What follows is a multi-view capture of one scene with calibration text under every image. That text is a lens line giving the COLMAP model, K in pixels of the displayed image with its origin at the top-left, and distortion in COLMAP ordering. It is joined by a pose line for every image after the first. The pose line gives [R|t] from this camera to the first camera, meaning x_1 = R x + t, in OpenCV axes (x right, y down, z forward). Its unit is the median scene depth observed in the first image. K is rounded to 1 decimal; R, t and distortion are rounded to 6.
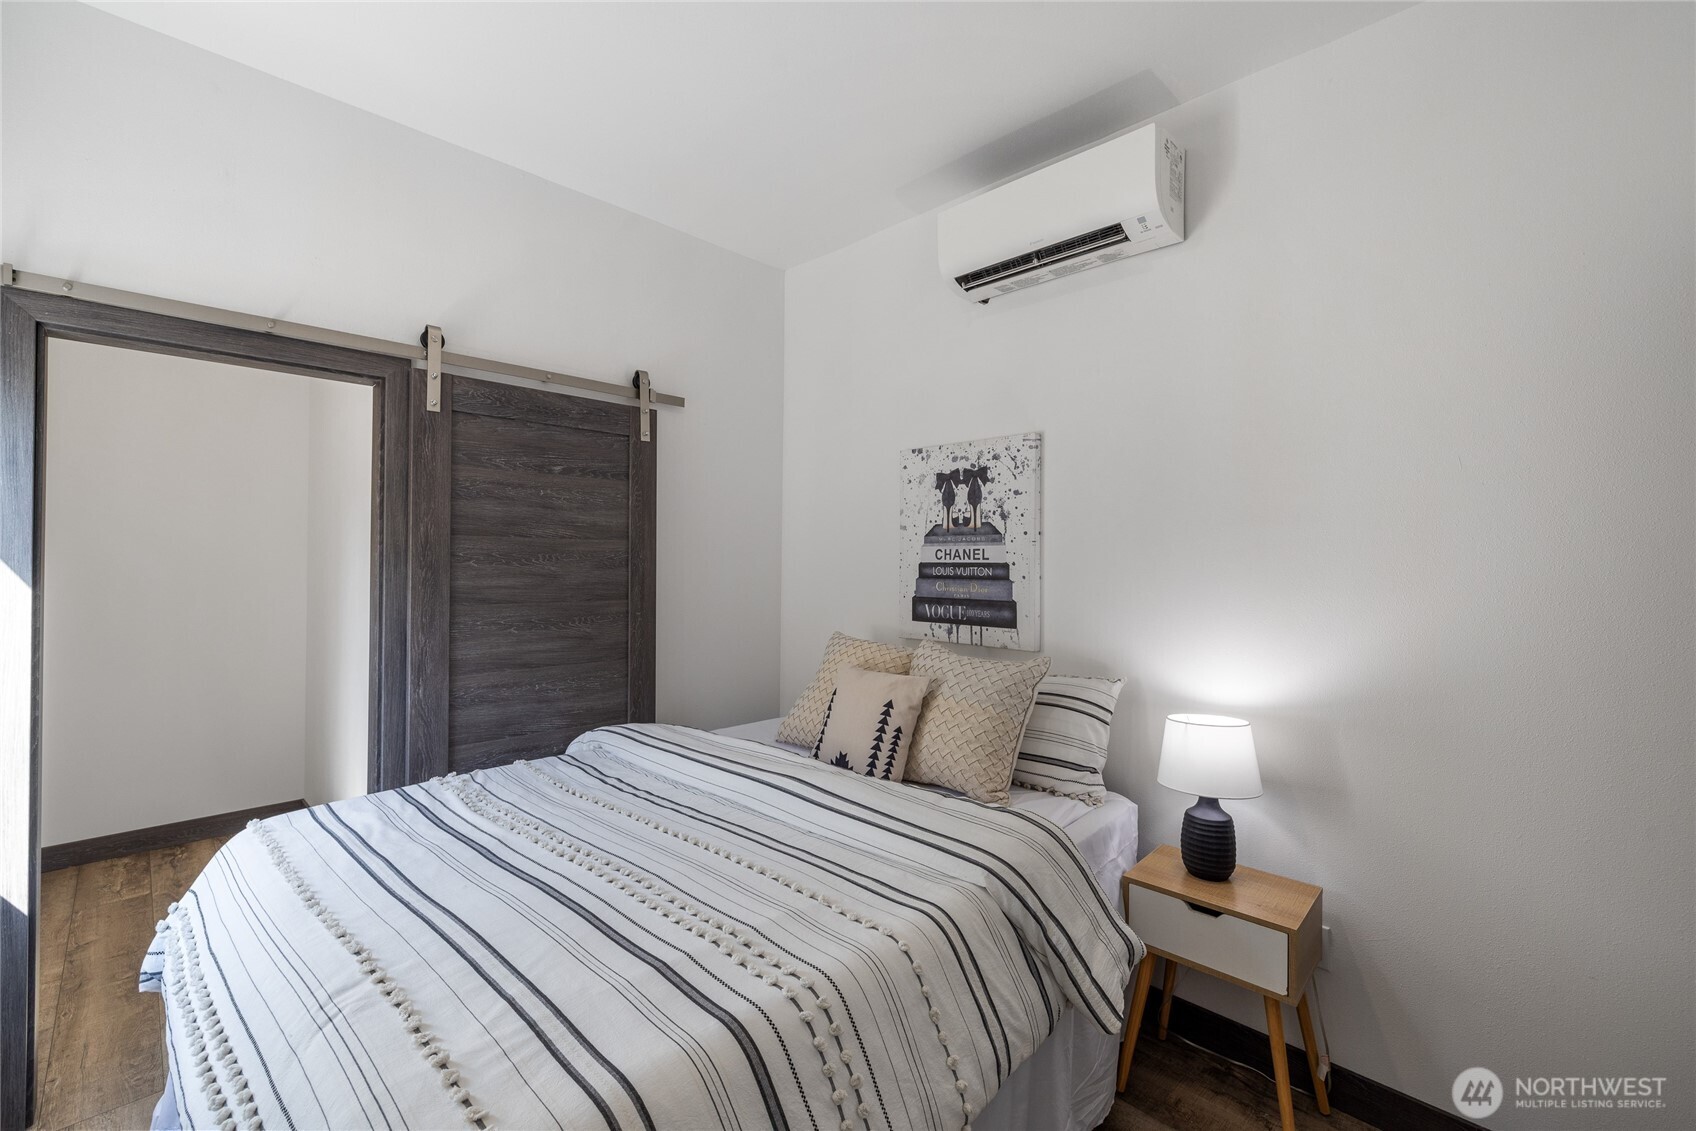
lens RADIAL K [[730.2, 0, 835.4], [0, 730.2, 557.3], [0, 0, 1]] dist [-0.001488, -0.000295]
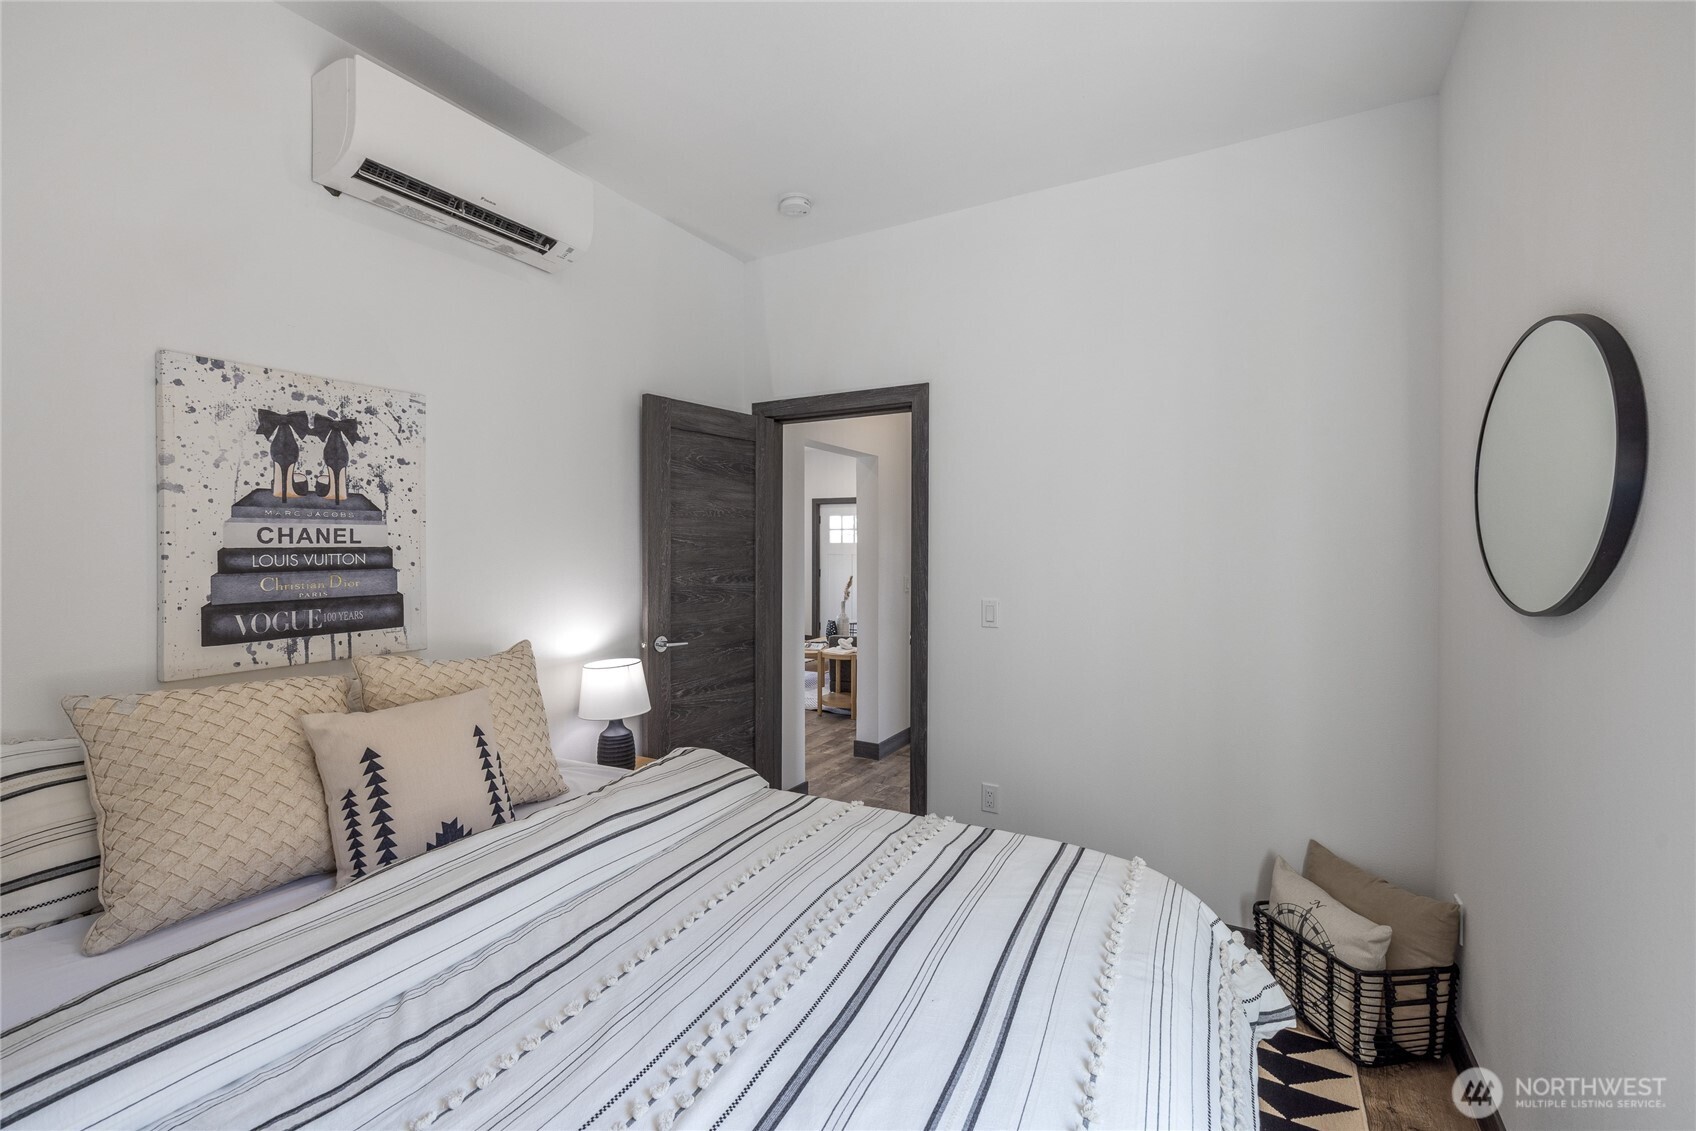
lens RADIAL K [[730.2, 0, 835.4], [0, 730.2, 557.3], [0, 0, 1]] dist [-0.001488, -0.000295]
pose [[-0.268718, -0.020064, 0.963010, -0.645425], [-0.001103, 0.999789, 0.020522, 0.001805], [-0.963218, 0.004452, -0.268684, 0.713476]]
